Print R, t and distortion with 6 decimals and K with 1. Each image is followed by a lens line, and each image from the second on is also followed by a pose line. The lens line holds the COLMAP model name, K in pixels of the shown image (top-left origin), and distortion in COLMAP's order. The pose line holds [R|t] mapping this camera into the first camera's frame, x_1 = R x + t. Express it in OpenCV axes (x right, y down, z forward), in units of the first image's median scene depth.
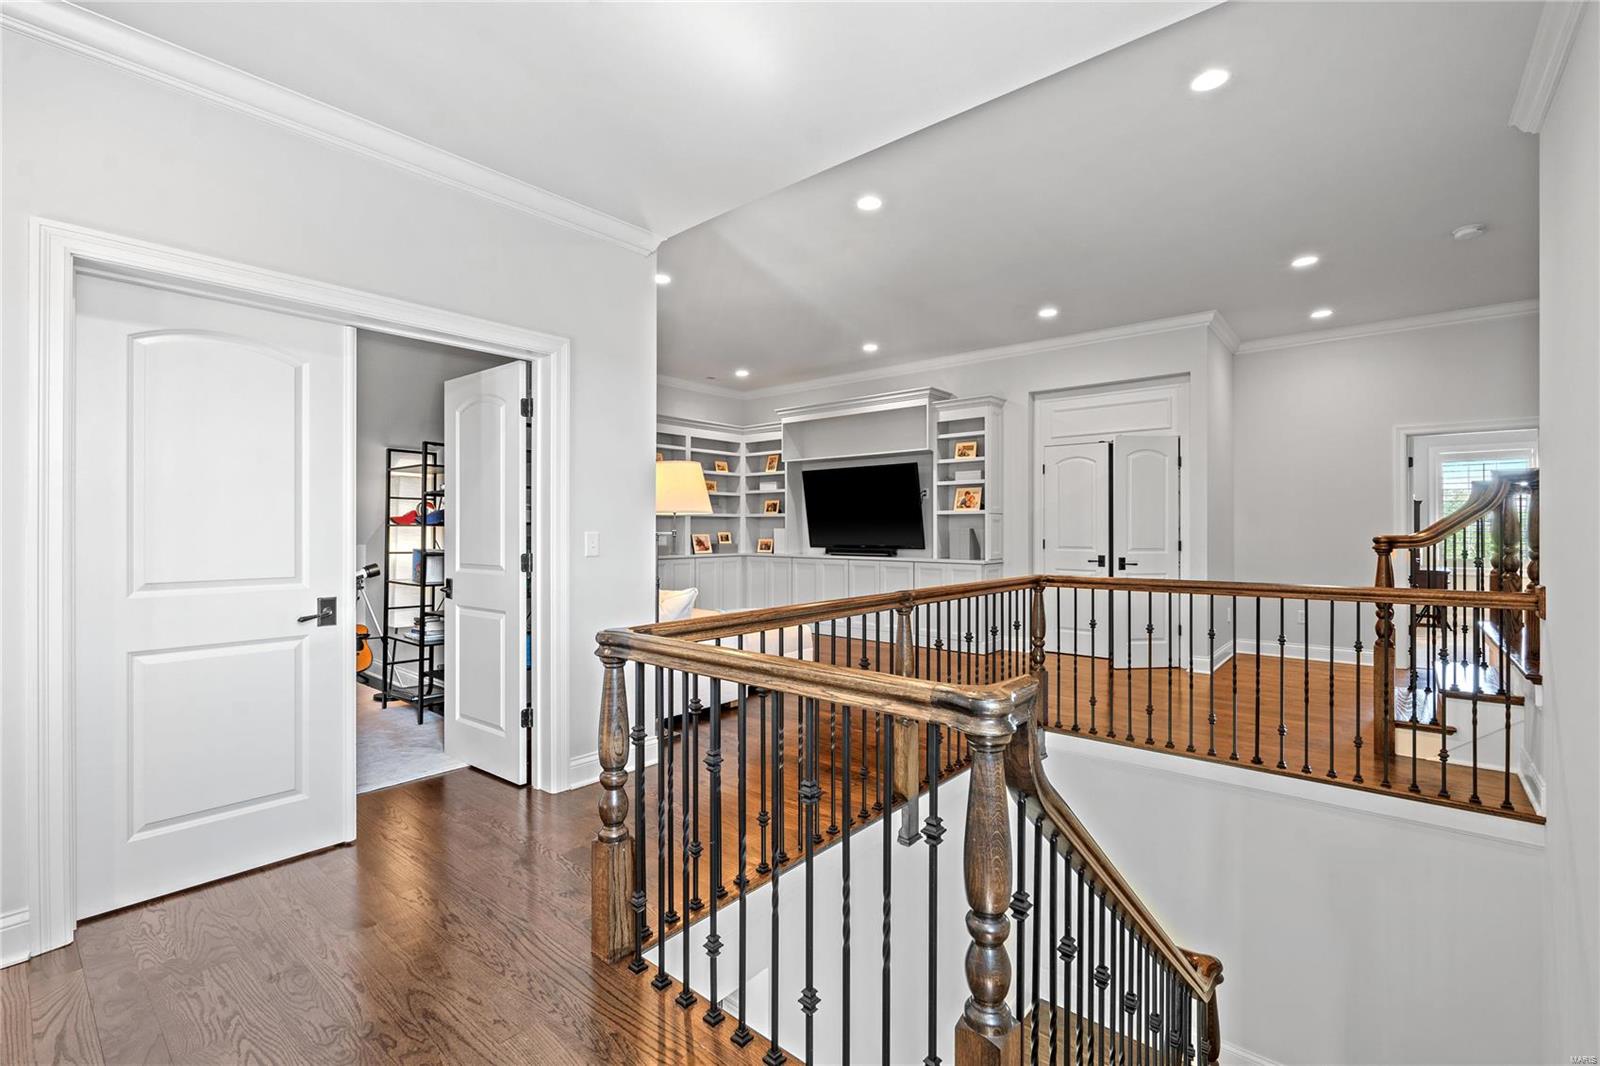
lens RADIAL K [[698.5, 0, 796.5], [0, 698.5, 533.7], [0, 0, 1]] dist [-0.002076, -0.000011]
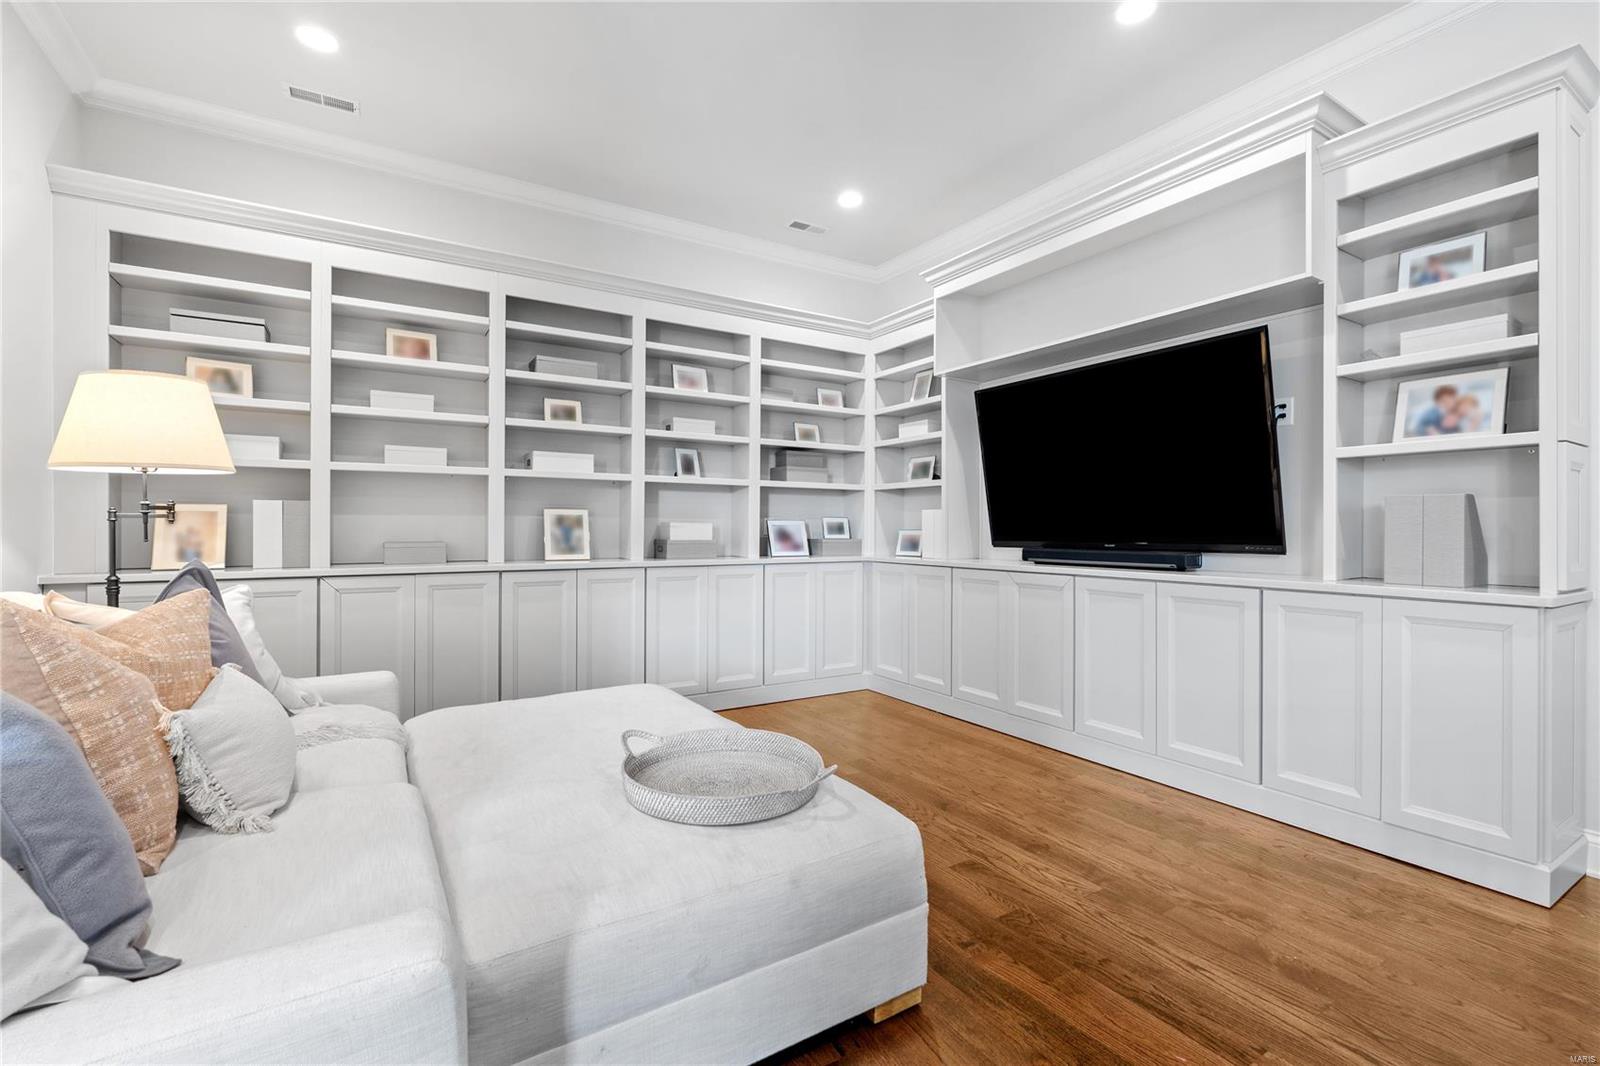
lens RADIAL K [[698.5, 0, 804.9], [0, 698.5, 537.3], [0, 0, 1]] dist [-0.002076, -0.000011]
pose [[0.952443, 0.003736, -0.304695, 0.043424], [-0.000982, 0.999957, 0.009191, 0.008831], [0.304717, -0.008455, 0.952406, 0.492769]]
